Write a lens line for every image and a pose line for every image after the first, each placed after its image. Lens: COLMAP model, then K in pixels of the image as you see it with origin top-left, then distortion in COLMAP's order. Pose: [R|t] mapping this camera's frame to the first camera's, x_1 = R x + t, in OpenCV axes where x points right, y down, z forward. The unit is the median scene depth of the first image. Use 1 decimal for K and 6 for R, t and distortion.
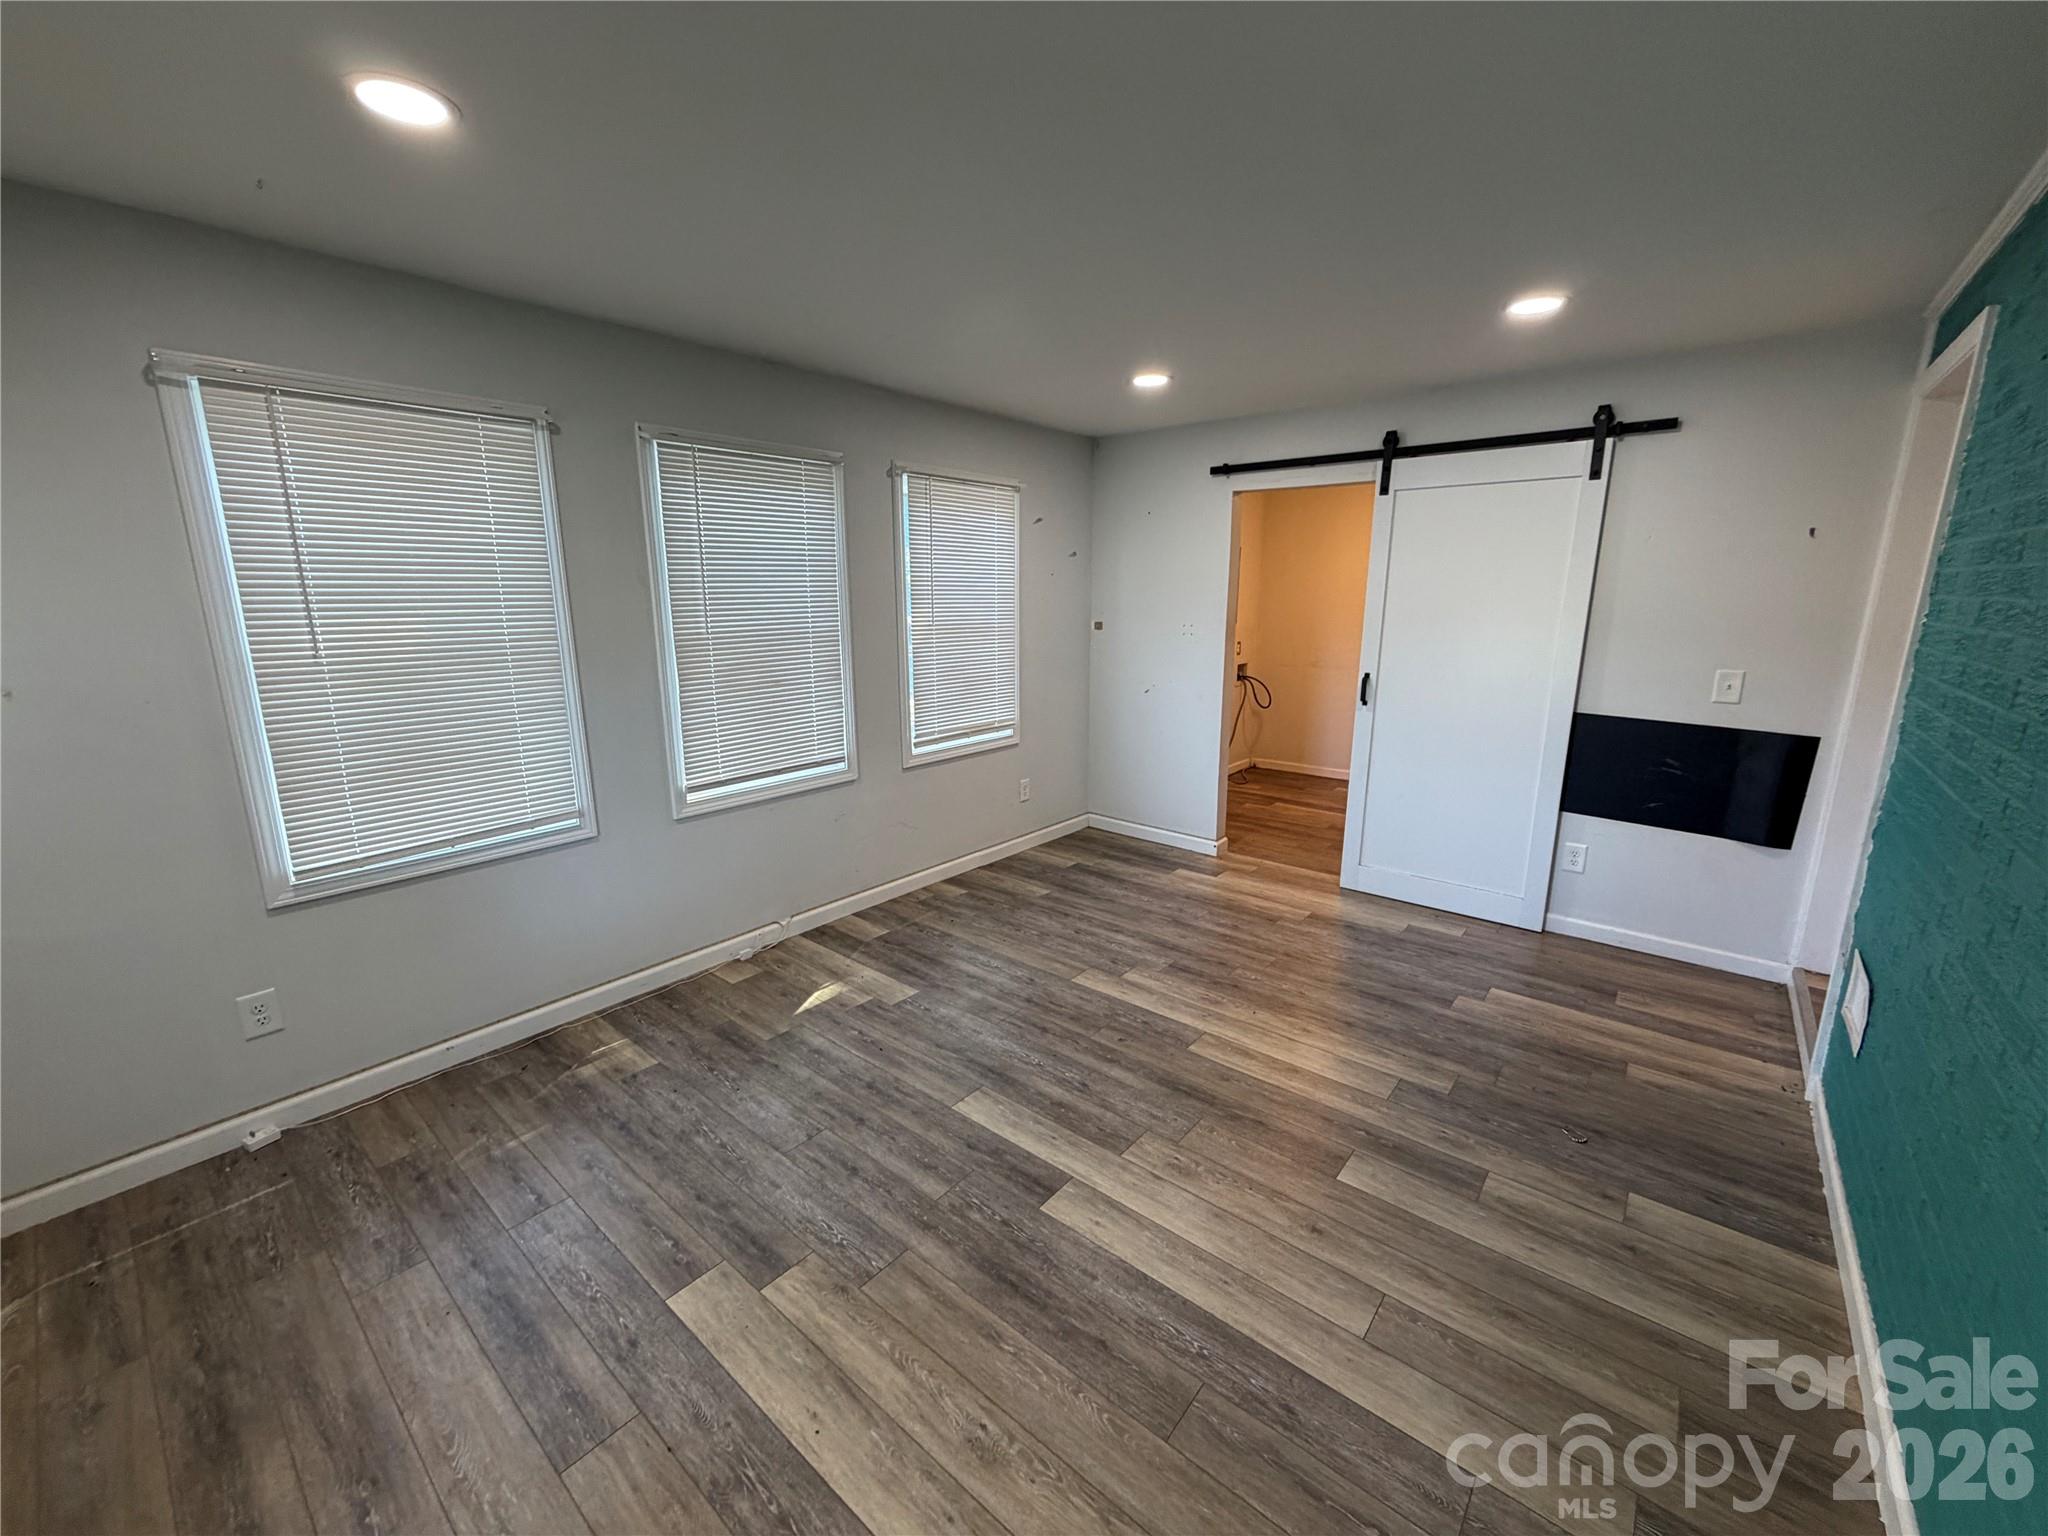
lens RADIAL K [[816.0, 0, 1016.2], [0, 816.0, 769.6], [0, 0, 1]] dist [0.000472, -0.000206]
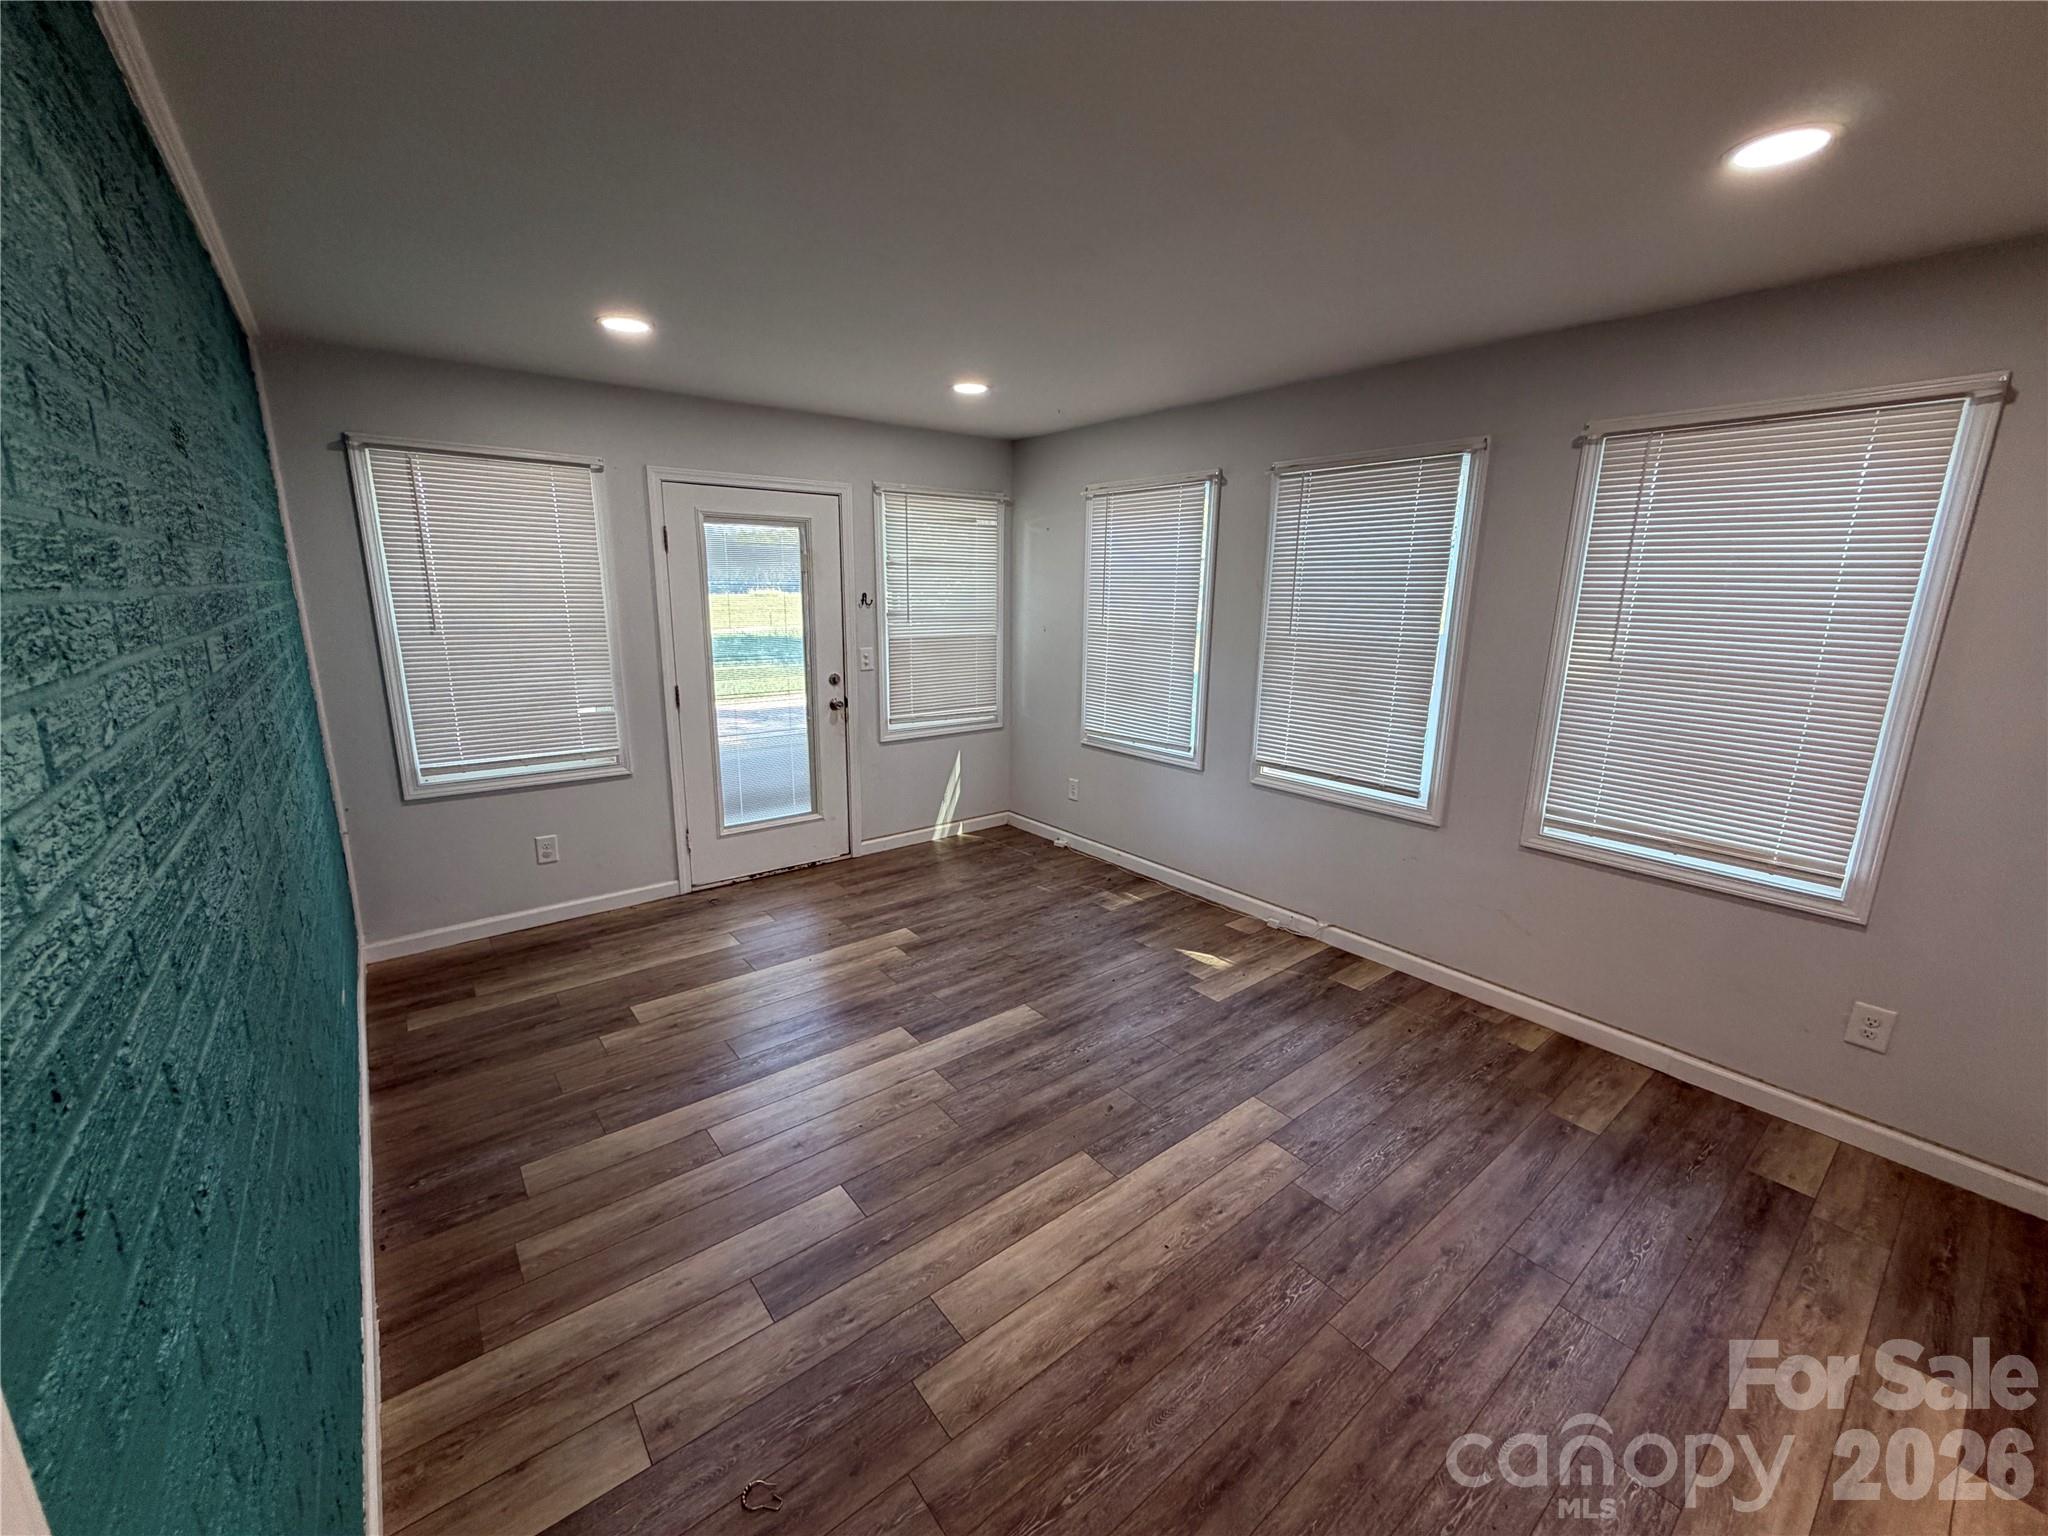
lens RADIAL K [[816.0, 0, 1016.2], [0, 816.0, 769.6], [0, 0, 1]] dist [0.000472, -0.000206]
pose [[-0.199994, 0.222147, -0.954281, 0.854740], [-0.220642, 0.938730, 0.264768, -0.213351], [0.954631, 0.263507, -0.138725, 0.862913]]
